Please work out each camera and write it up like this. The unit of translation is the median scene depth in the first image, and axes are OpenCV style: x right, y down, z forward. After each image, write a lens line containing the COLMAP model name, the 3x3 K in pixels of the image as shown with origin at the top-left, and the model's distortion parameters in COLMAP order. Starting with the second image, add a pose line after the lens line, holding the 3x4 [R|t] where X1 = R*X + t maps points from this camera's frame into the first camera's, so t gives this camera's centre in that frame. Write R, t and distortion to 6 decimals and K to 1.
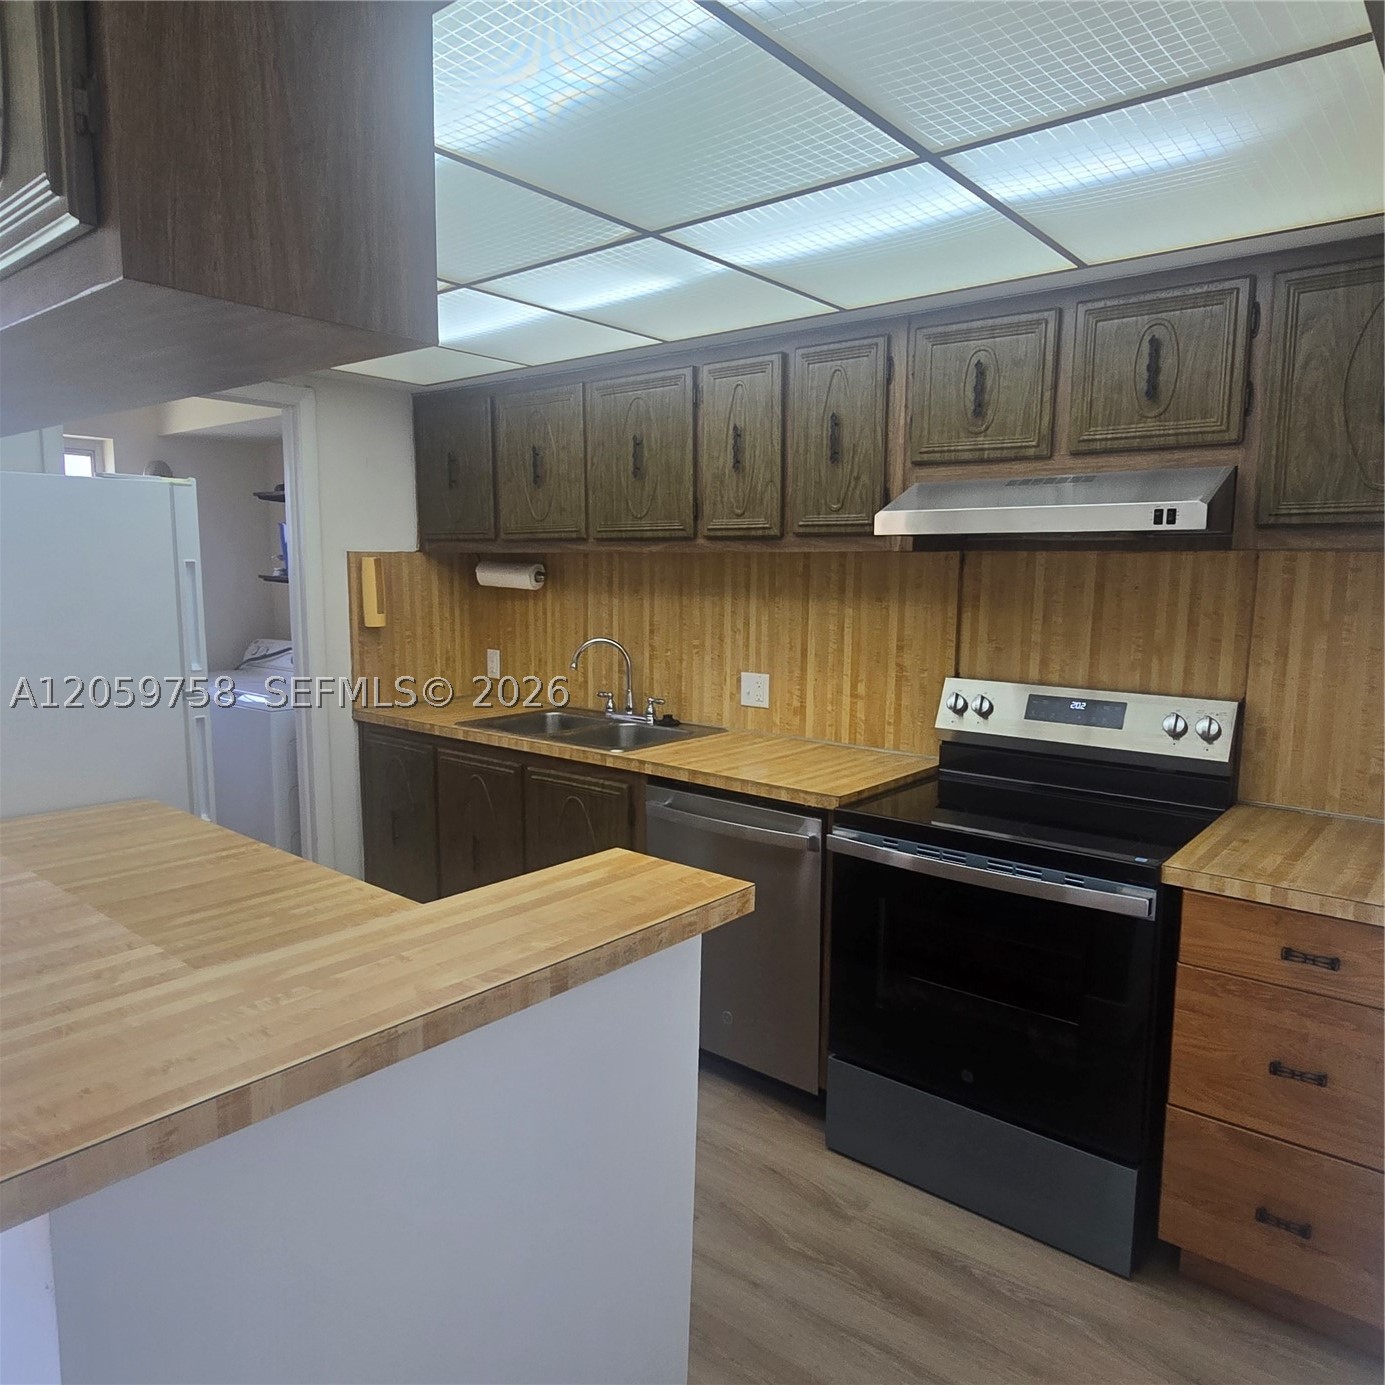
lens RADIAL K [[1001.9, 0, 692.5], [0, 1001.9, 692.5], [0, 0, 1]] dist [0.000335, -0.001964]
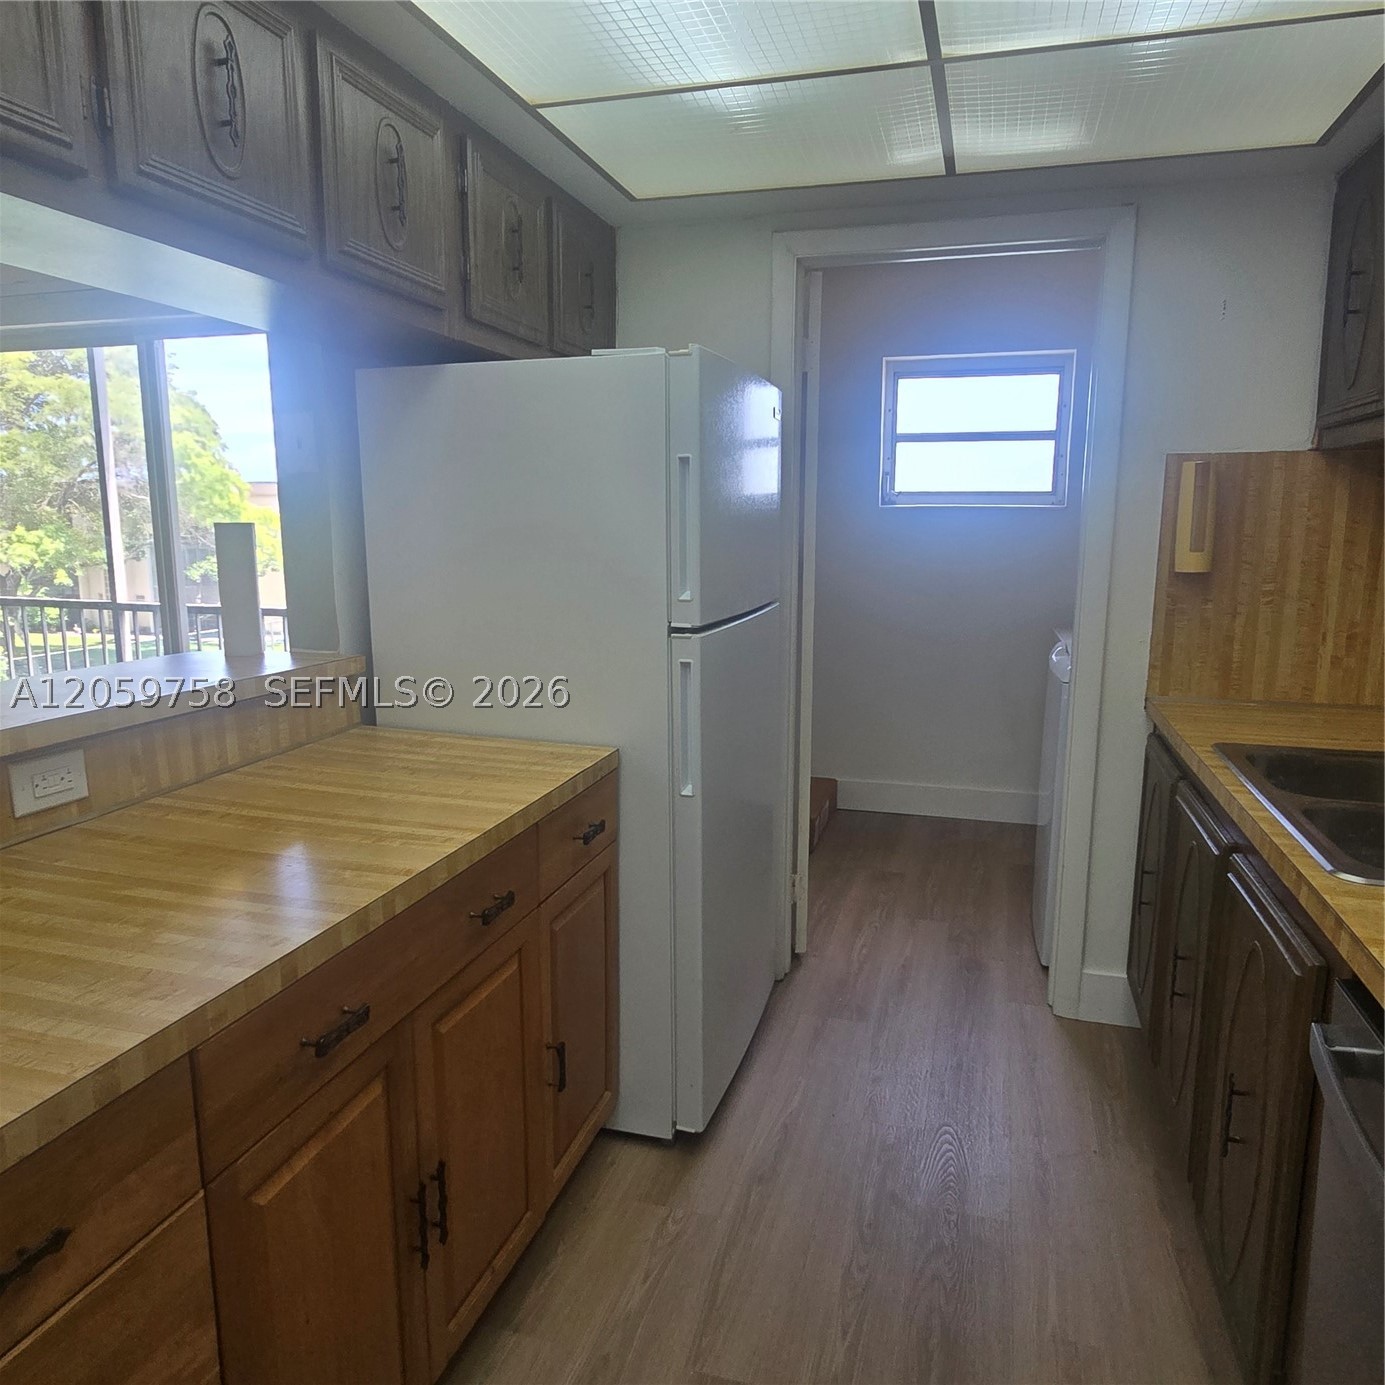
lens RADIAL K [[1001.9, 0, 692.5], [0, 1001.9, 692.5], [0, 0, 1]] dist [0.000335, -0.001964]
pose [[0.395482, 0.146727, -0.906678, 0.146037], [-0.113187, 0.987419, 0.110422, -0.025125], [0.911473, 0.058955, 0.407113, 0.462617]]
